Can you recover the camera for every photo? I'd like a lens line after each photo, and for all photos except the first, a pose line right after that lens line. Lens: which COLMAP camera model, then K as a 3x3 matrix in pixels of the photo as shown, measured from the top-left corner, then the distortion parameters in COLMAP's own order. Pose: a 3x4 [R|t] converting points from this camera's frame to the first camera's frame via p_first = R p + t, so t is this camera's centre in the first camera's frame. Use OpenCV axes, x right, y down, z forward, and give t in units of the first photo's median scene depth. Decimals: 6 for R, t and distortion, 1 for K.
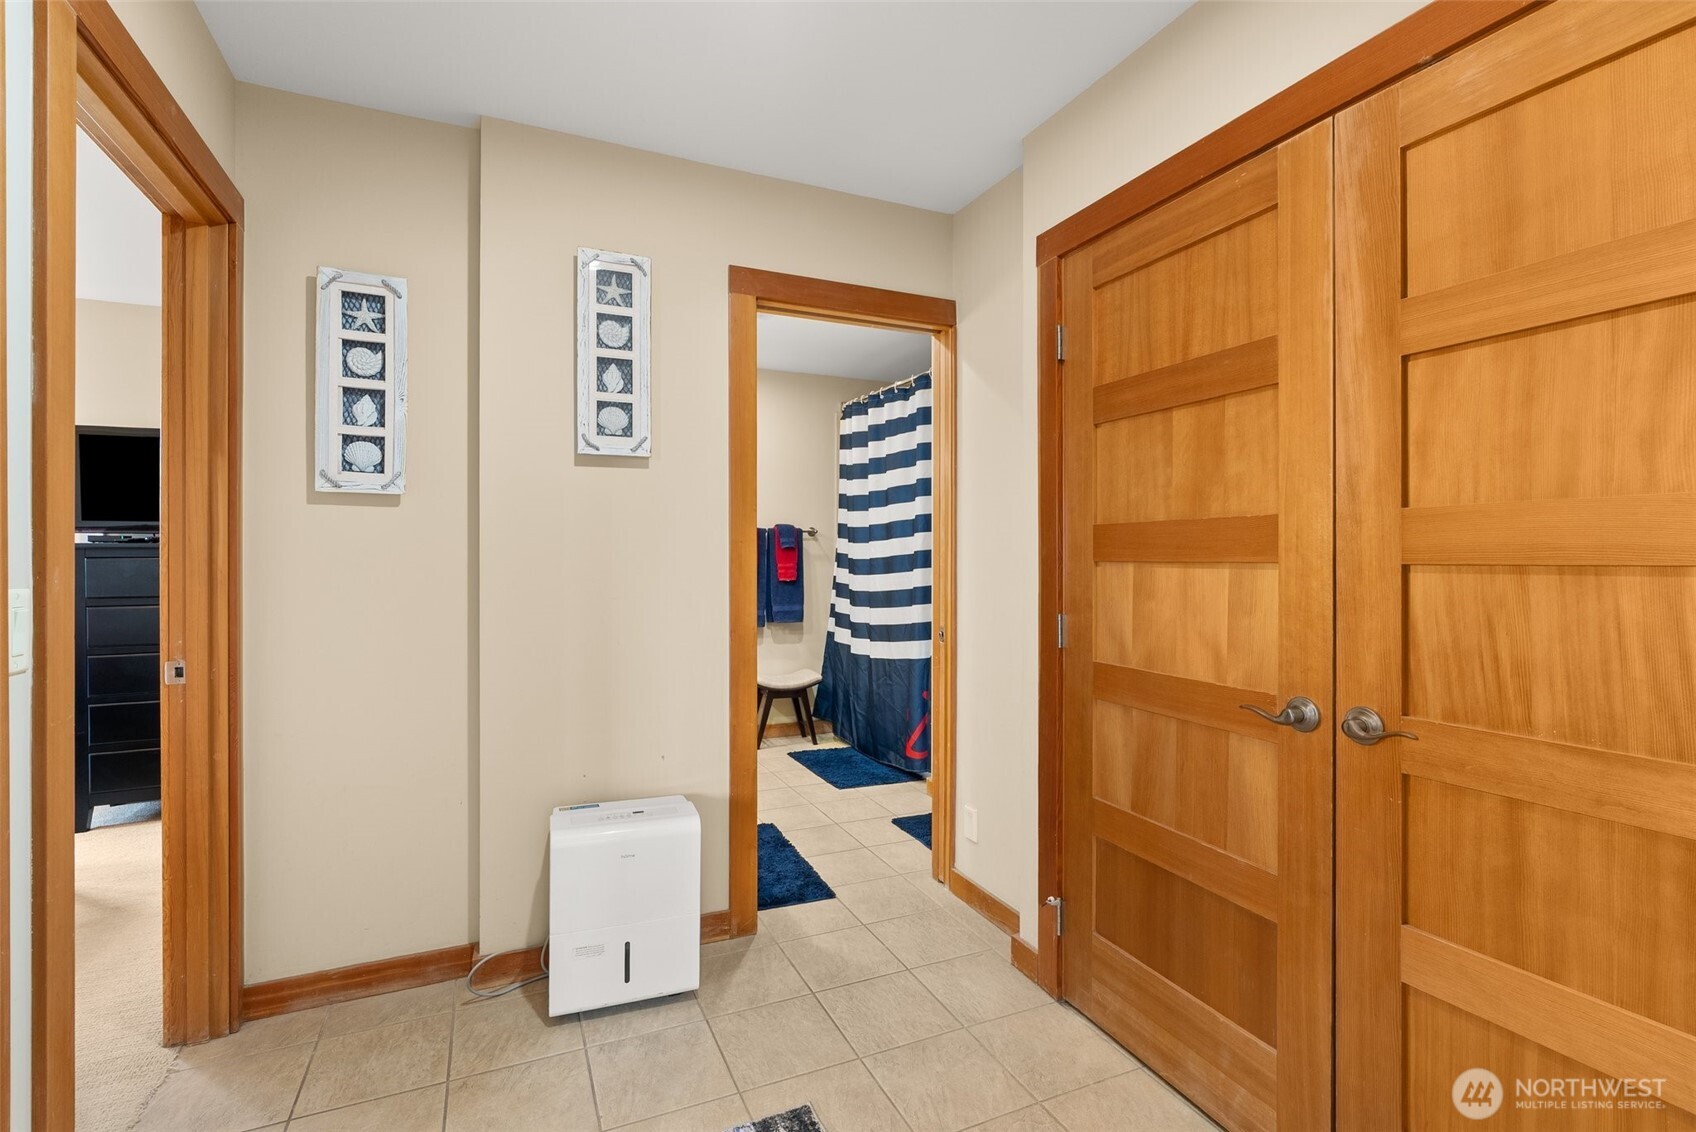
lens RADIAL K [[773.4, 0, 852.6], [0, 773.4, 551.6], [0, 0, 1]] dist [-0.006007, 0.001830]
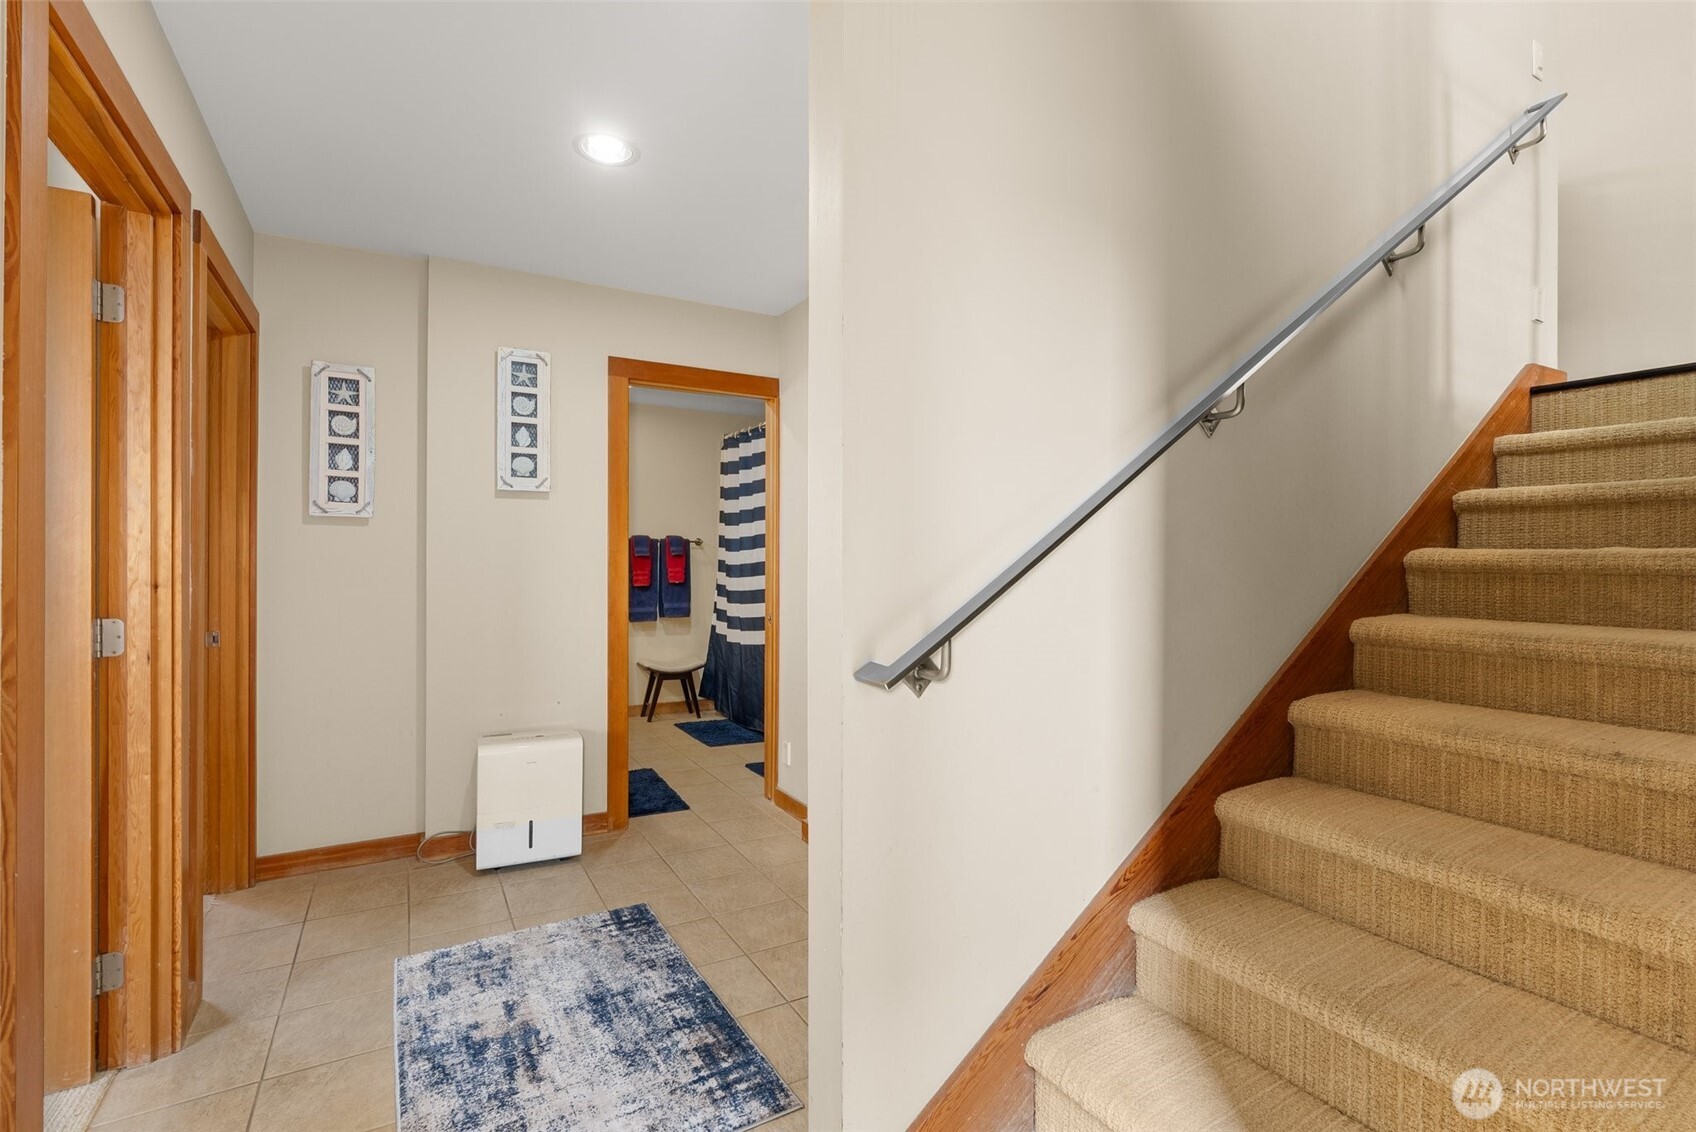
lens RADIAL K [[768.0, 0, 853.3], [0, 768.0, 560.6], [0, 0, 1]] dist [-0.010042, 0.002941]
pose [[0.995280, 0.004401, 0.096949, 0.161209], [-0.004666, 0.999986, 0.002511, -0.001618], [-0.096936, -0.002951, 0.995286, -0.469540]]
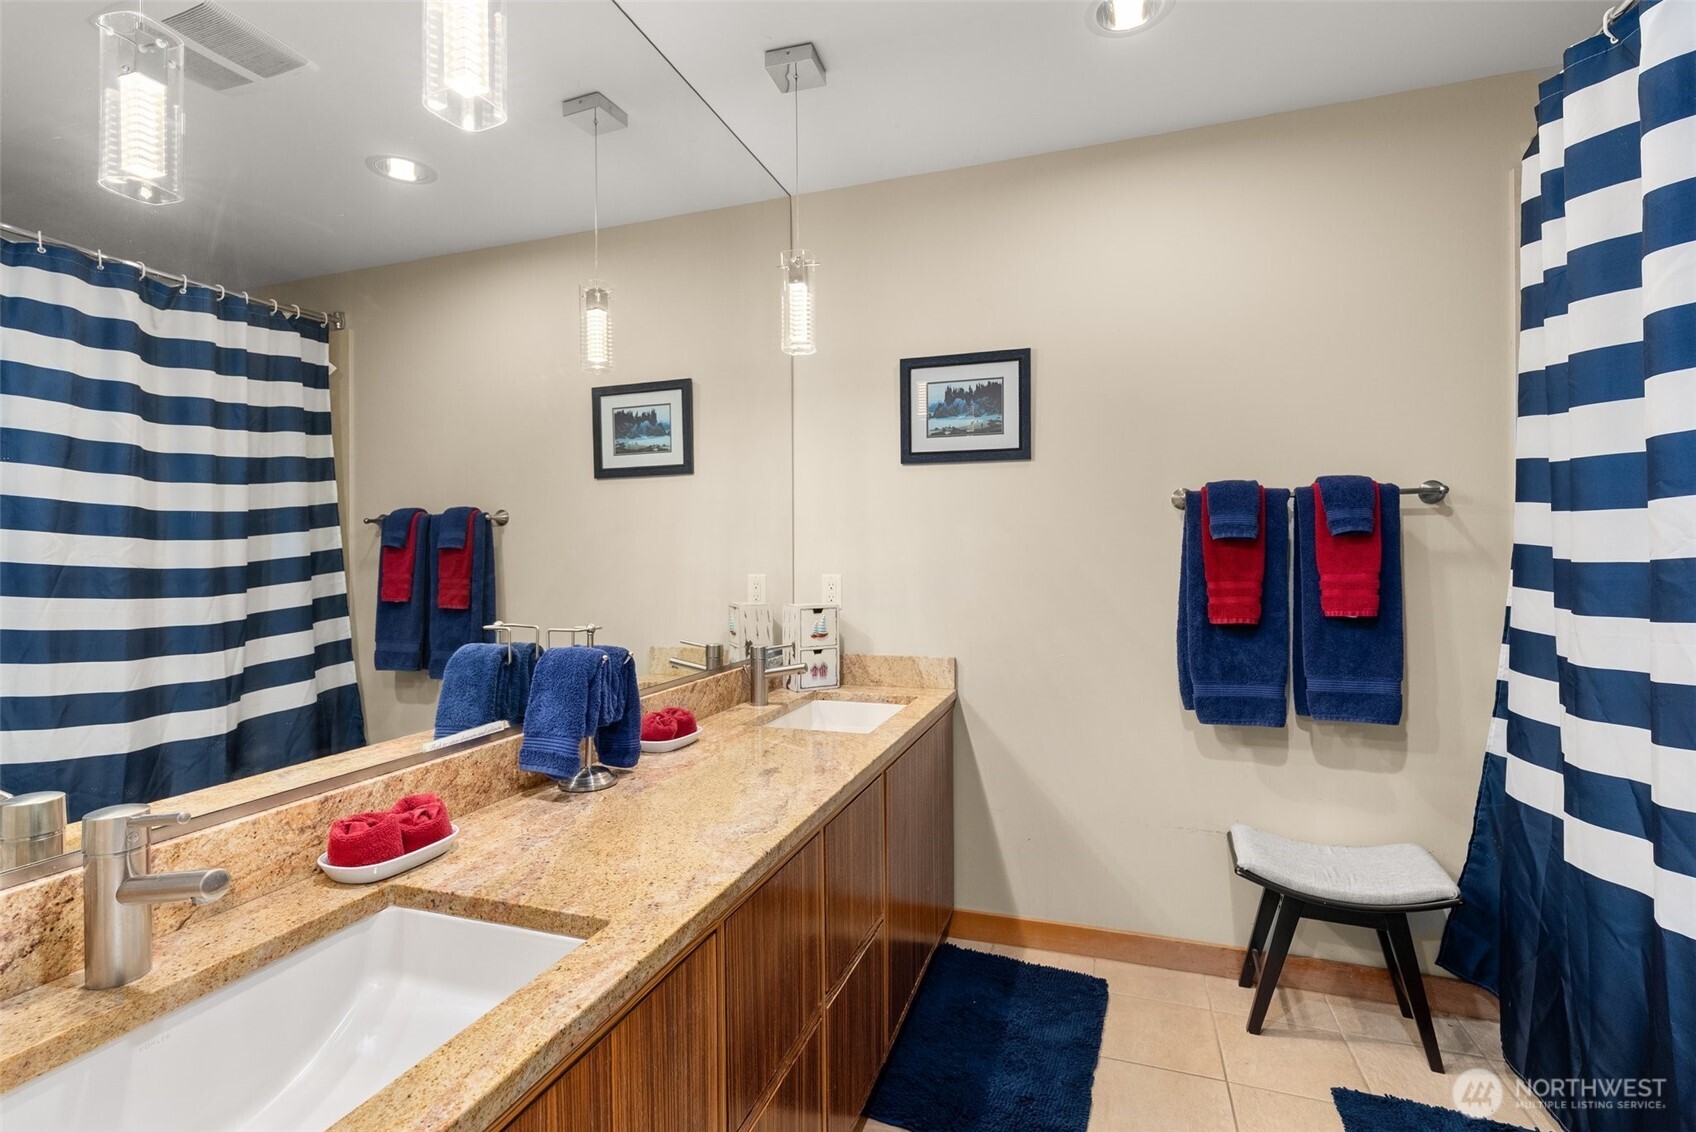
lens RADIAL K [[779.6, 0, 839.2], [0, 779.6, 562.7], [0, 0, 1]] dist [-0.009124, 0.000286]
pose [[0.714341, 0.000520, -0.699797, 0.015312], [0.005562, 0.999964, 0.006421, 0.012664], [0.699775, -0.008479, 0.714313, 1.161803]]
